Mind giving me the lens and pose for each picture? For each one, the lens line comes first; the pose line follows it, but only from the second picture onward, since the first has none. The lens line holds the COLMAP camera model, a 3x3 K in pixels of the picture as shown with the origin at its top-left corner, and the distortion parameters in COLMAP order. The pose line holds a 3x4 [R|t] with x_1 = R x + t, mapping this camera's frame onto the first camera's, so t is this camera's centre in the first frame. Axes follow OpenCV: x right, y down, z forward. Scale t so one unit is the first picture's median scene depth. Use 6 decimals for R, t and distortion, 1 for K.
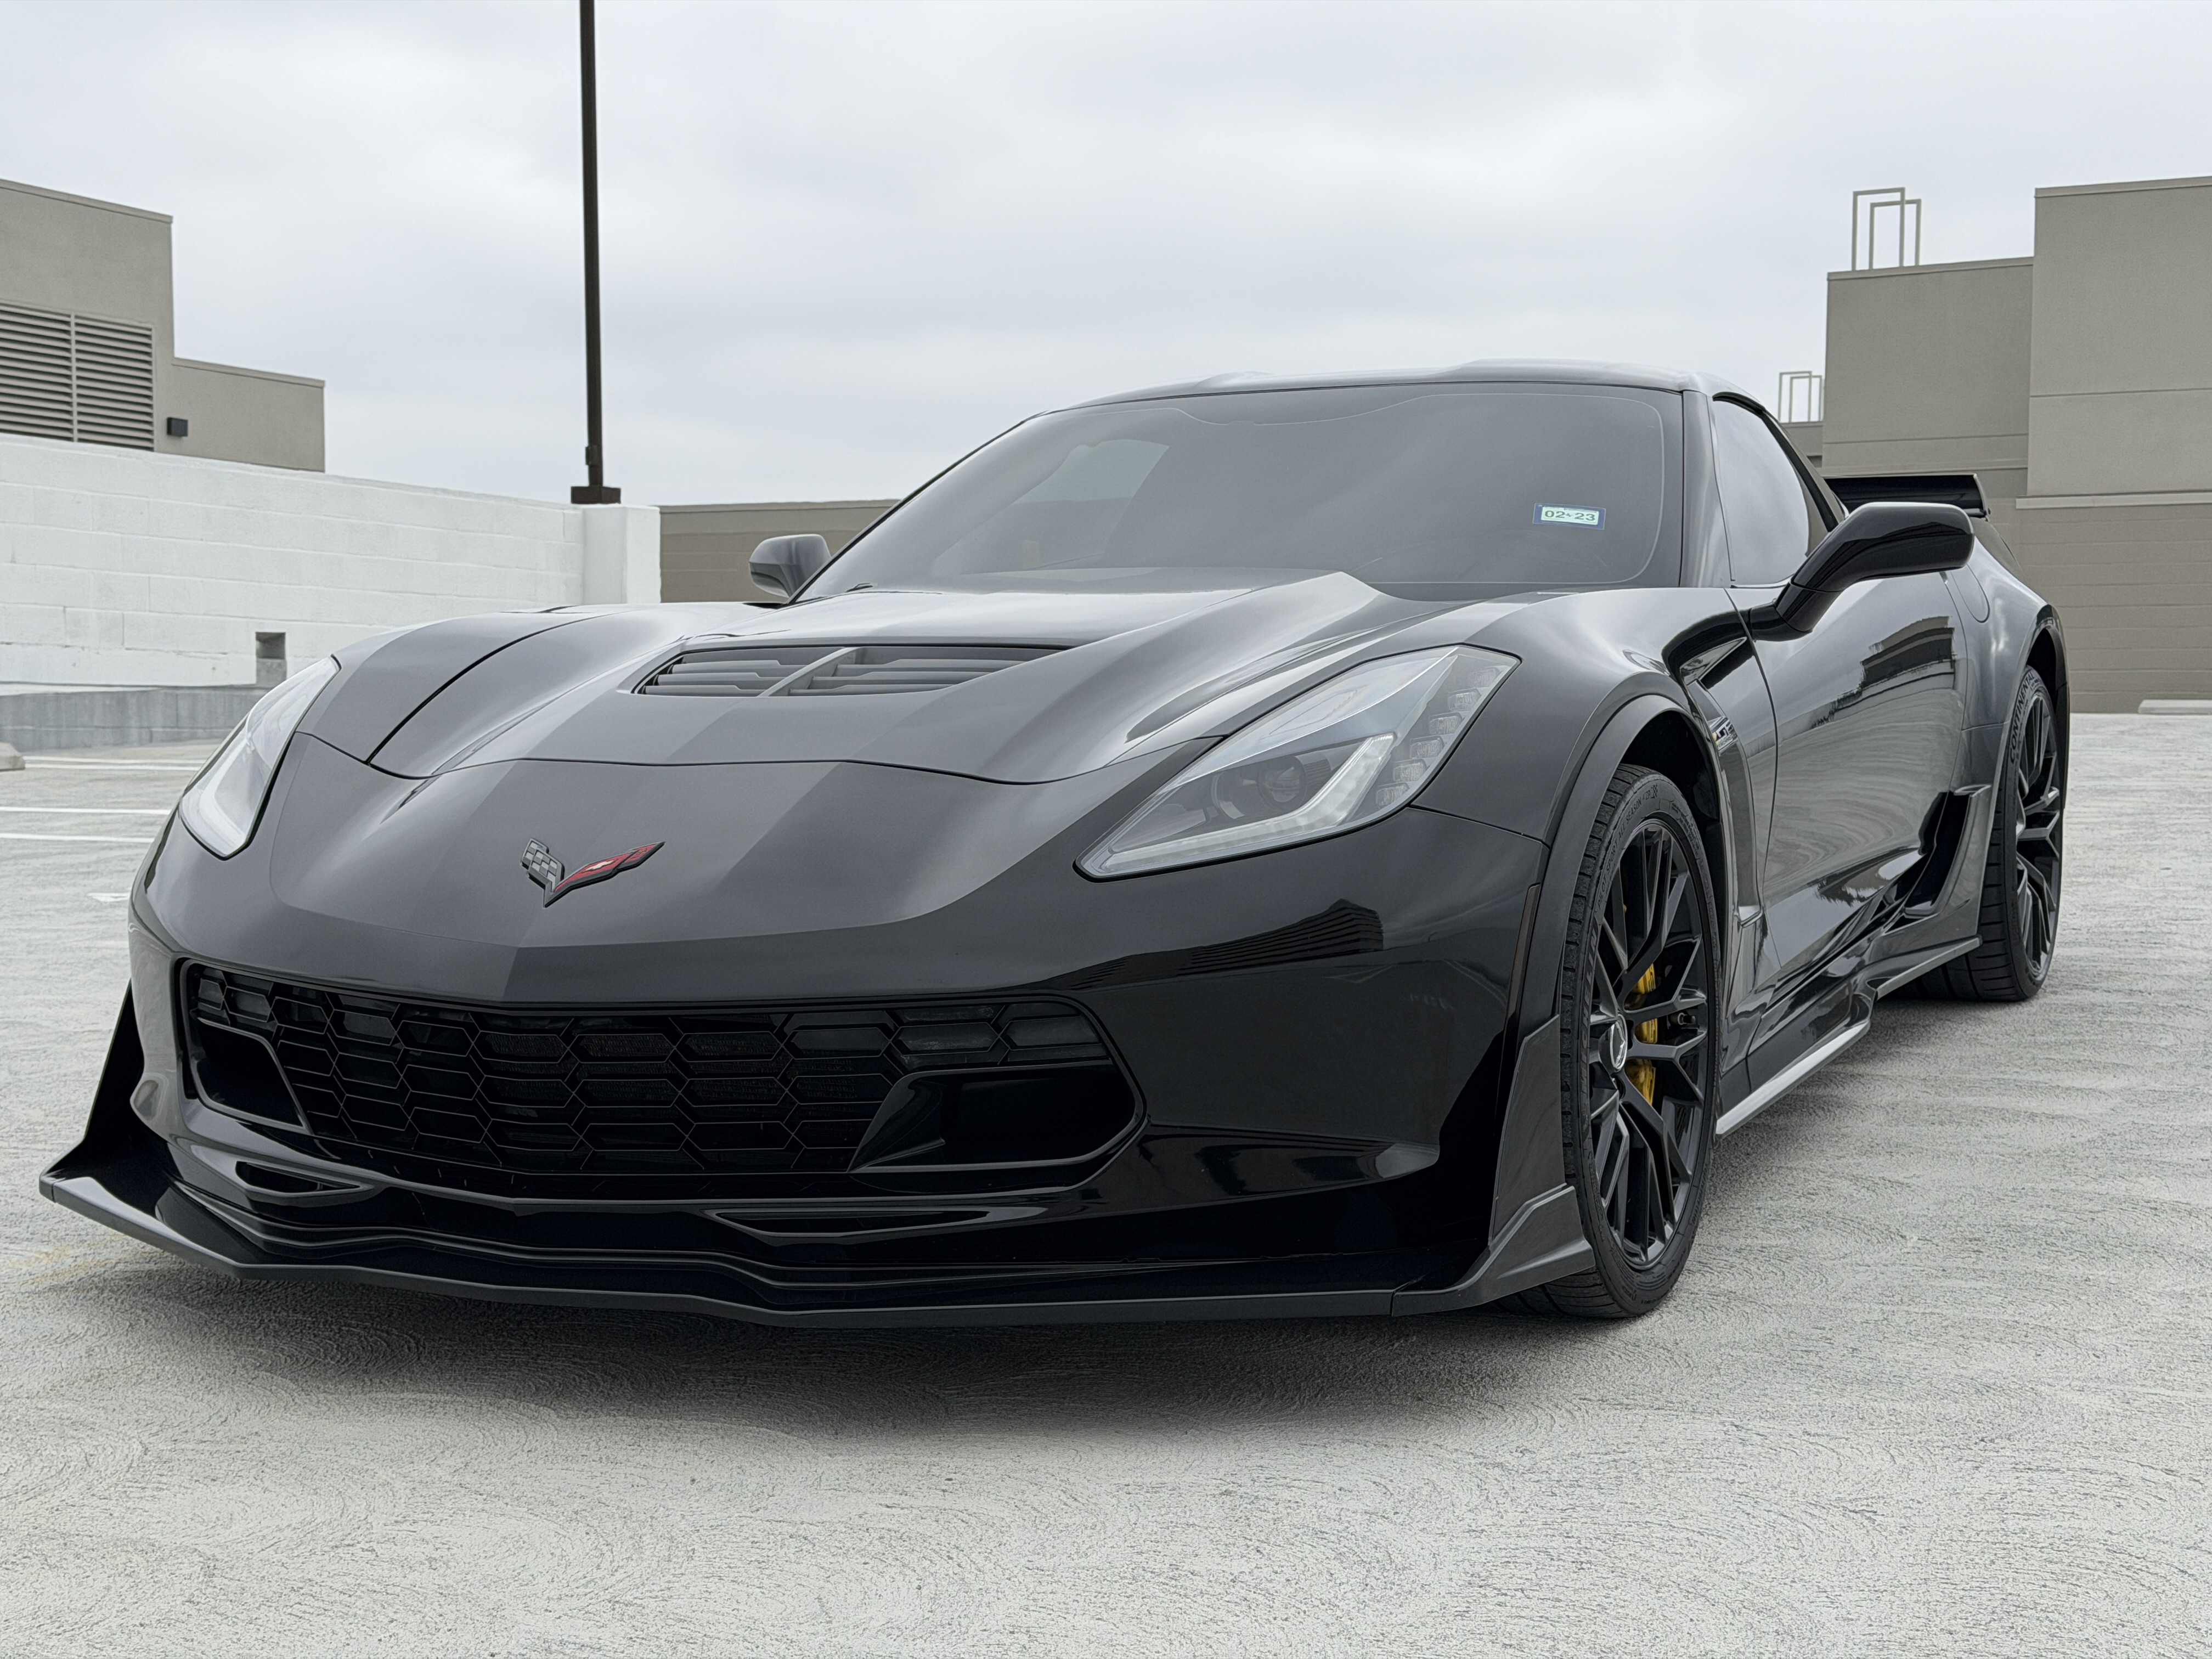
lens RADIAL K [[3019.7, 0, 1079.6], [0, 3019.7, 829.4], [0, 0, 1]] dist [0.221174, -0.514949]
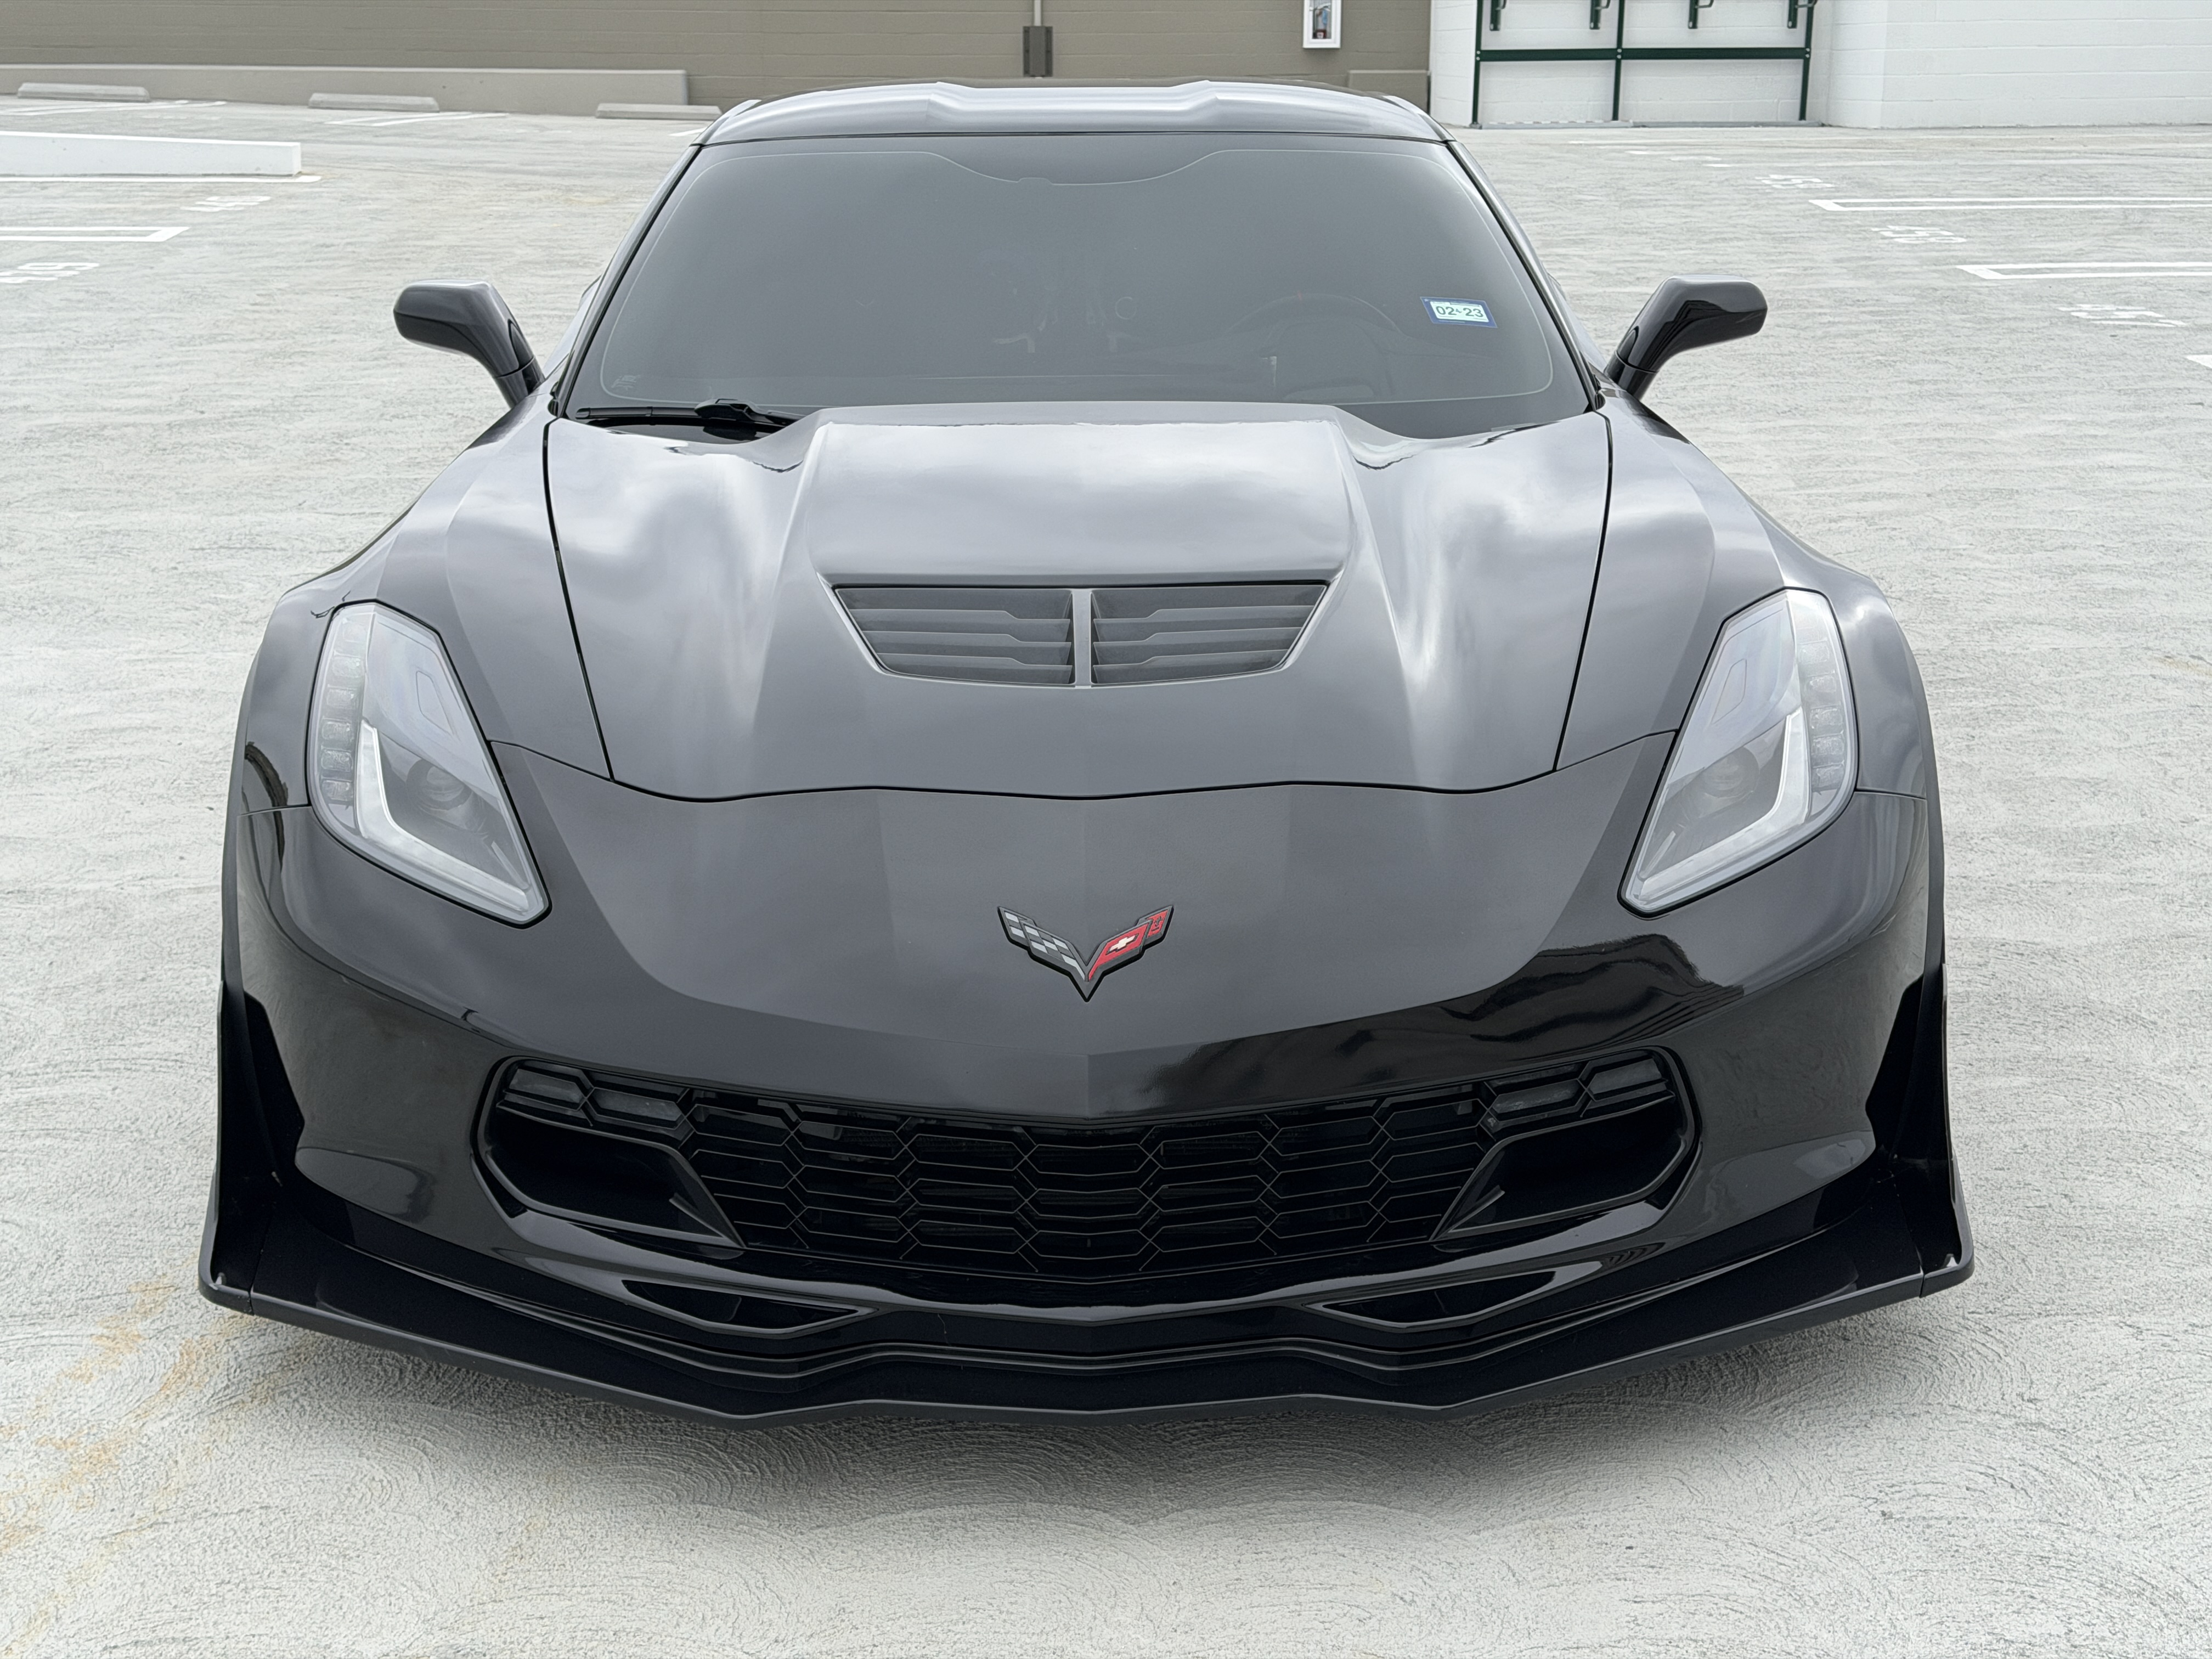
lens RADIAL K [[3019.7, 0, 1079.6], [0, 3019.7, 829.4], [0, 0, 1]] dist [0.221174, -0.514949]
pose [[0.897281, -0.115486, 0.426086, -0.523411], [0.024332, 0.976646, 0.213470, -0.204327], [-0.440788, -0.181176, 0.879137, 0.200544]]
